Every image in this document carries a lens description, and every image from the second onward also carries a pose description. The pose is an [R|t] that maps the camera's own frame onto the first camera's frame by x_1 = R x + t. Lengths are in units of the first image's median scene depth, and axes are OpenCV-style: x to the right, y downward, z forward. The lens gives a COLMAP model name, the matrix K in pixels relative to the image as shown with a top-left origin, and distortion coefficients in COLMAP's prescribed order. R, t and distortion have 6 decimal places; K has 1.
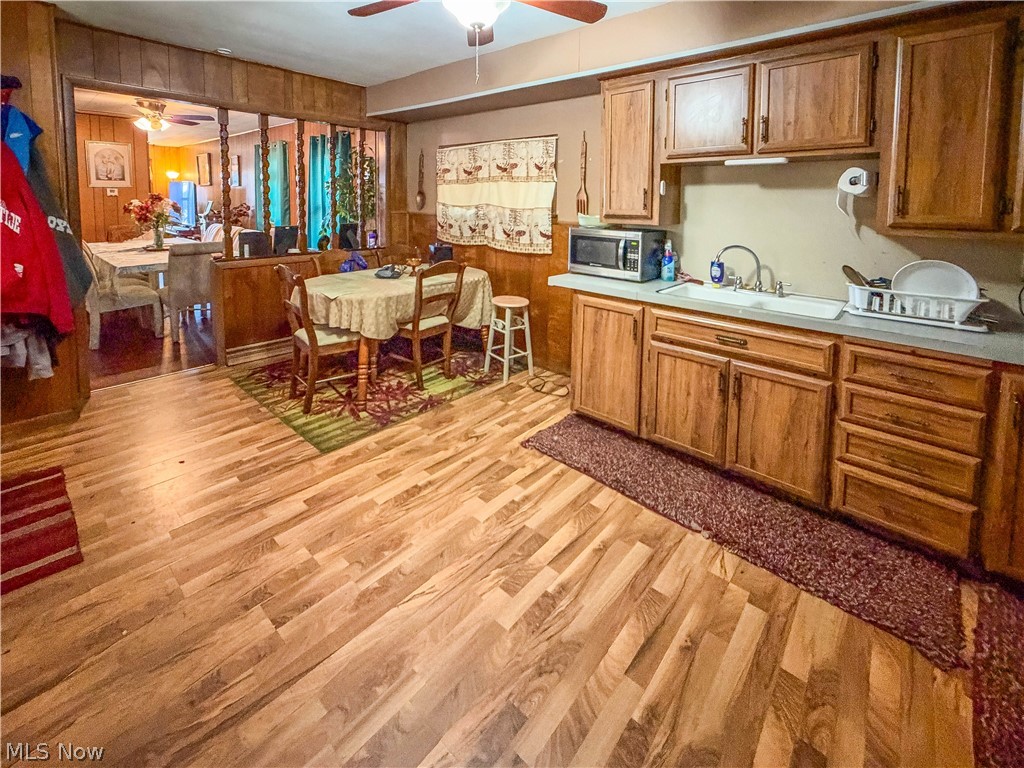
lens RADIAL K [[471.5, 0, 494.4], [0, 471.5, 225.9], [0, 0, 1]] dist [0.001793, 0.000566]
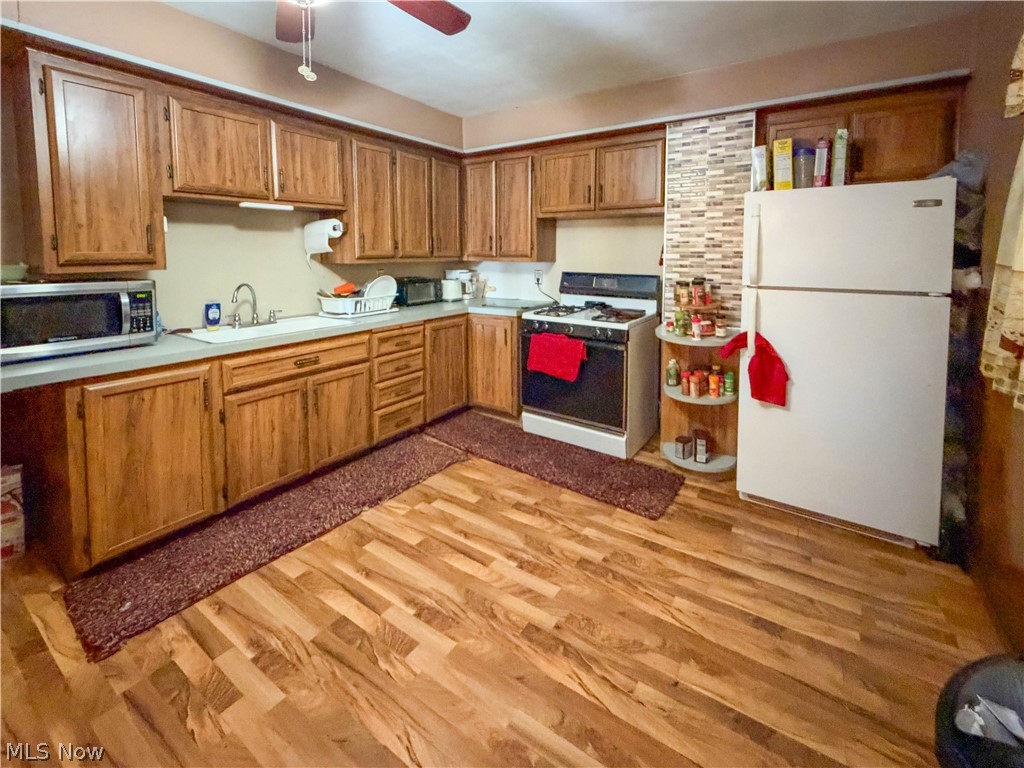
lens RADIAL K [[441.7, 0, 498.6], [0, 441.7, 264.8], [0, 0, 1]] dist [-0.000386, -0.000124]
pose [[-0.142032, -0.043010, 0.988927, -0.699838], [0.050468, 0.997442, 0.050628, -0.028408], [-0.988575, 0.057100, -0.139498, 0.751517]]
